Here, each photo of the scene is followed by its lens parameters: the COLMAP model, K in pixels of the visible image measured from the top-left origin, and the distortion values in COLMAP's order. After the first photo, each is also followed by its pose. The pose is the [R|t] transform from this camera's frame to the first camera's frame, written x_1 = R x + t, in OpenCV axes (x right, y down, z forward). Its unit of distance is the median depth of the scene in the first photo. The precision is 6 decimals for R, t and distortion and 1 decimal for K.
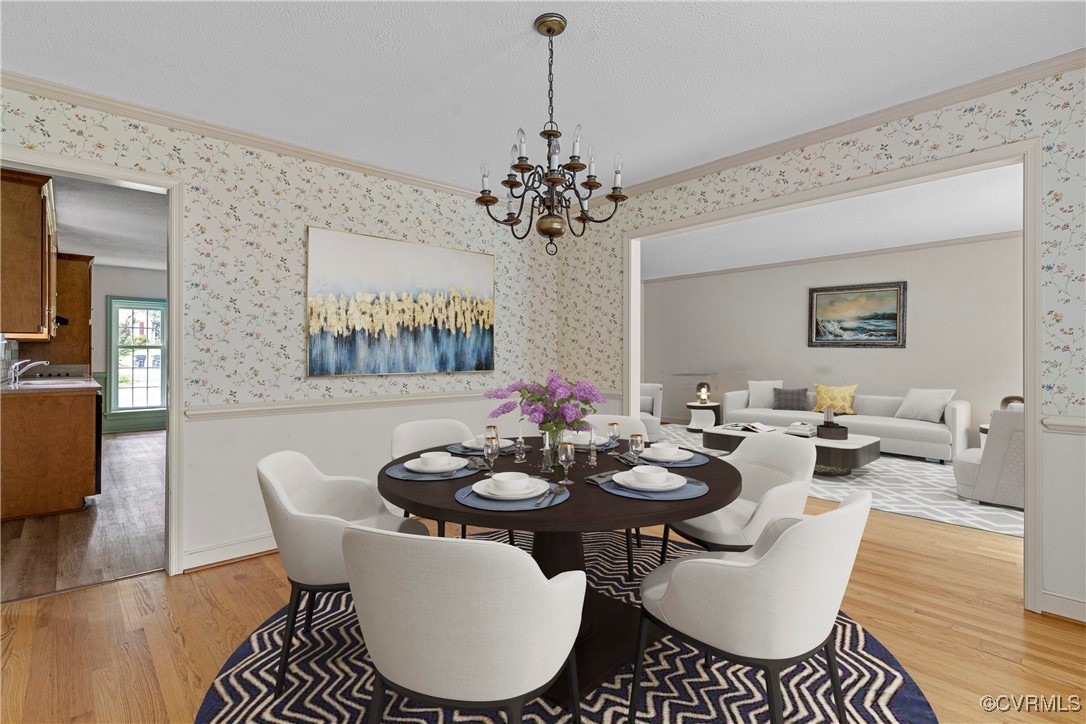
lens RADIAL K [[520.9, 0, 540.5], [0, 520.9, 354.3], [0, 0, 1]] dist [0.000402, 0.000321]
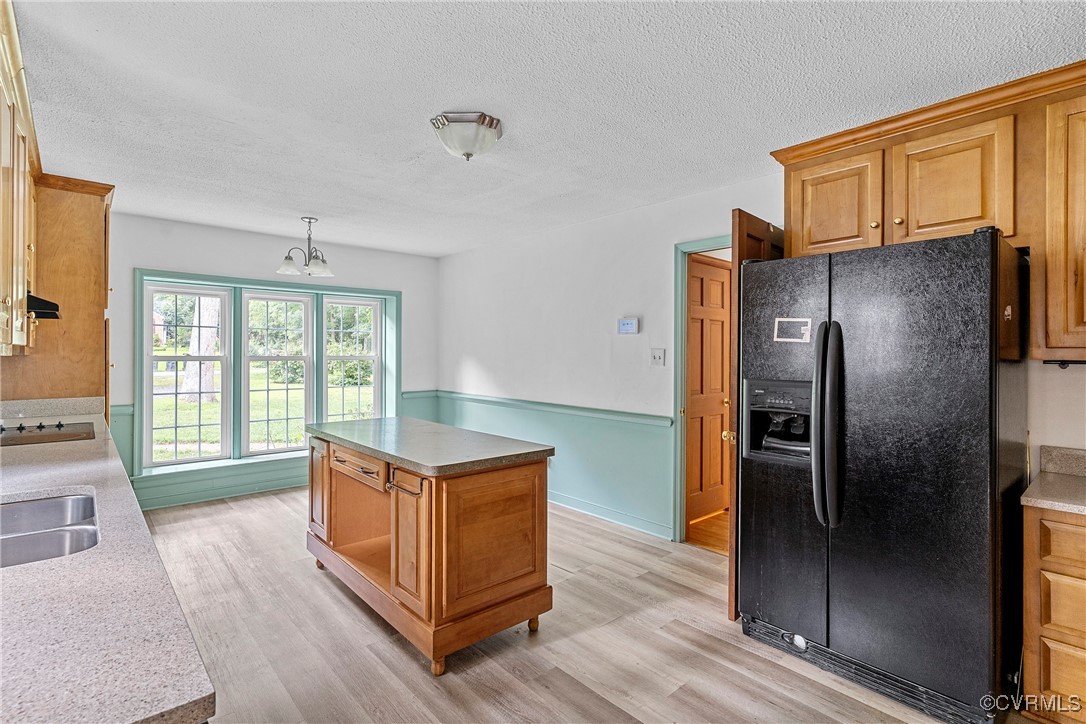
lens RADIAL K [[520.9, 0, 537.4], [0, 520.9, 353.7], [0, 0, 1]] dist [0.000402, 0.000321]
pose [[0.999873, 0.002558, -0.015741, -0.426937], [-0.002548, 0.999997, 0.000648, -0.023966], [0.015743, -0.000608, 0.999876, 0.487702]]
